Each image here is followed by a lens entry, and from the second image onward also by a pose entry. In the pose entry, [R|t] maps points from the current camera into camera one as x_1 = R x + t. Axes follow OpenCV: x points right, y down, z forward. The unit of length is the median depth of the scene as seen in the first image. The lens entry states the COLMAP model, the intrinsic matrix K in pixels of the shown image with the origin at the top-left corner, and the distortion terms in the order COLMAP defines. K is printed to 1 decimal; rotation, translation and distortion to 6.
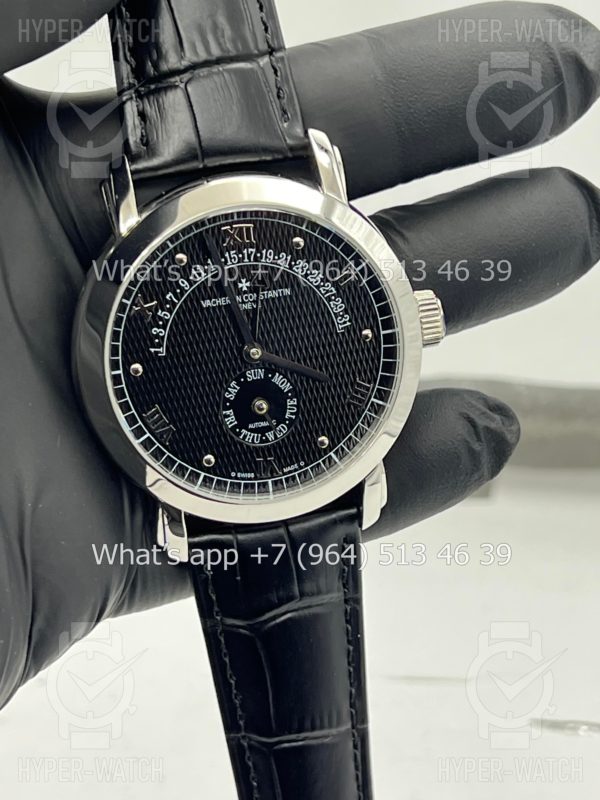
lens RADIAL K [[1774.2, 0, 300.0], [0, 1774.2, 400.0], [0, 0, 1]] dist [0.225560, -1.237950]
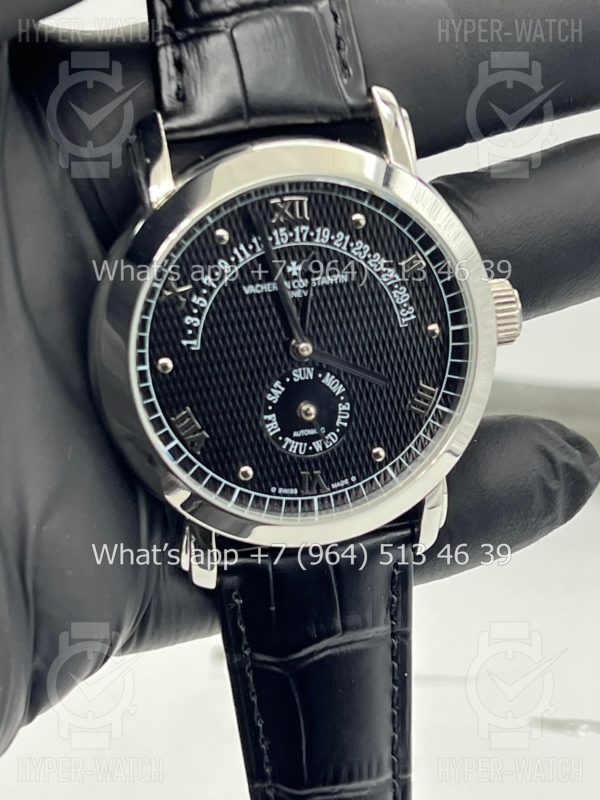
lens RADIAL K [[1774.2, 0, 300.0], [0, 1774.2, 400.0], [0, 0, 1]] dist [0.225560, -1.237950]
pose [[0.999036, 0.025683, 0.035604, -0.056799], [-0.026524, 0.999376, 0.023337, -0.021746], [-0.034982, -0.024259, 0.999093, 0.147167]]
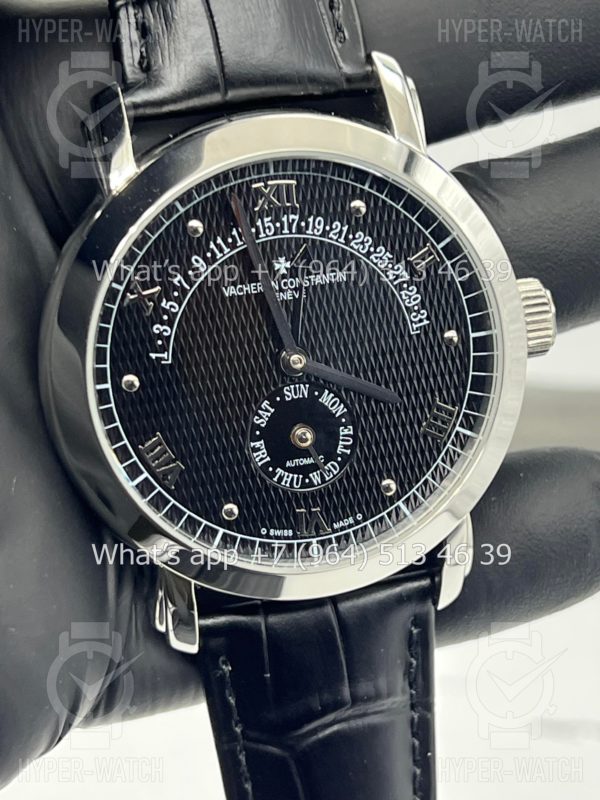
lens RADIAL K [[1774.2, 0, 300.0], [0, 1774.2, 400.0], [0, 0, 1]] dist [0.225560, -1.237950]
pose [[0.999845, 0.007887, 0.015756, -0.034927], [-0.007427, 0.999549, -0.029103, 0.009806], [-0.015978, 0.028981, 0.999452, 0.284508]]
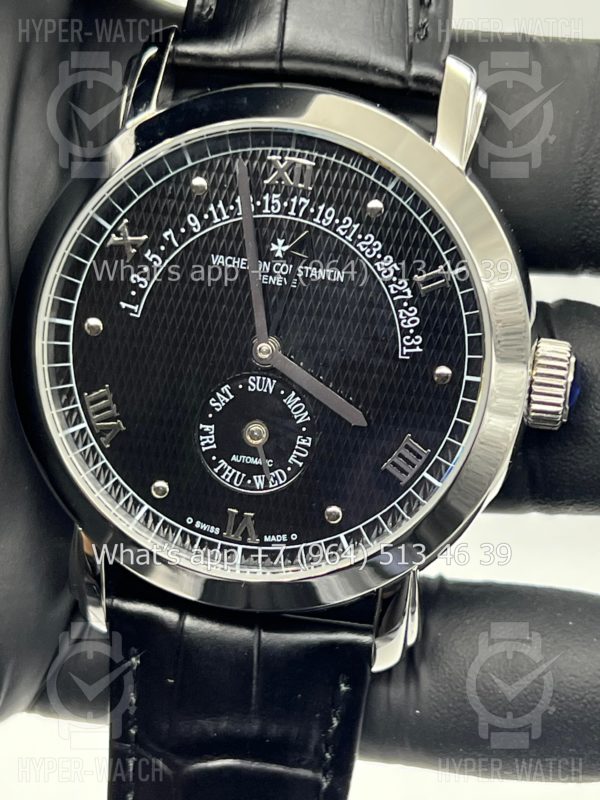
lens RADIAL K [[1774.2, 0, 300.0], [0, 1774.2, 400.0], [0, 0, 1]] dist [0.225560, -1.237950]
pose [[0.922520, 0.266458, -0.279206, 0.175327], [-0.296420, 0.952458, -0.070425, 0.033671], [0.247167, 0.147731, 0.957645, 0.369240]]
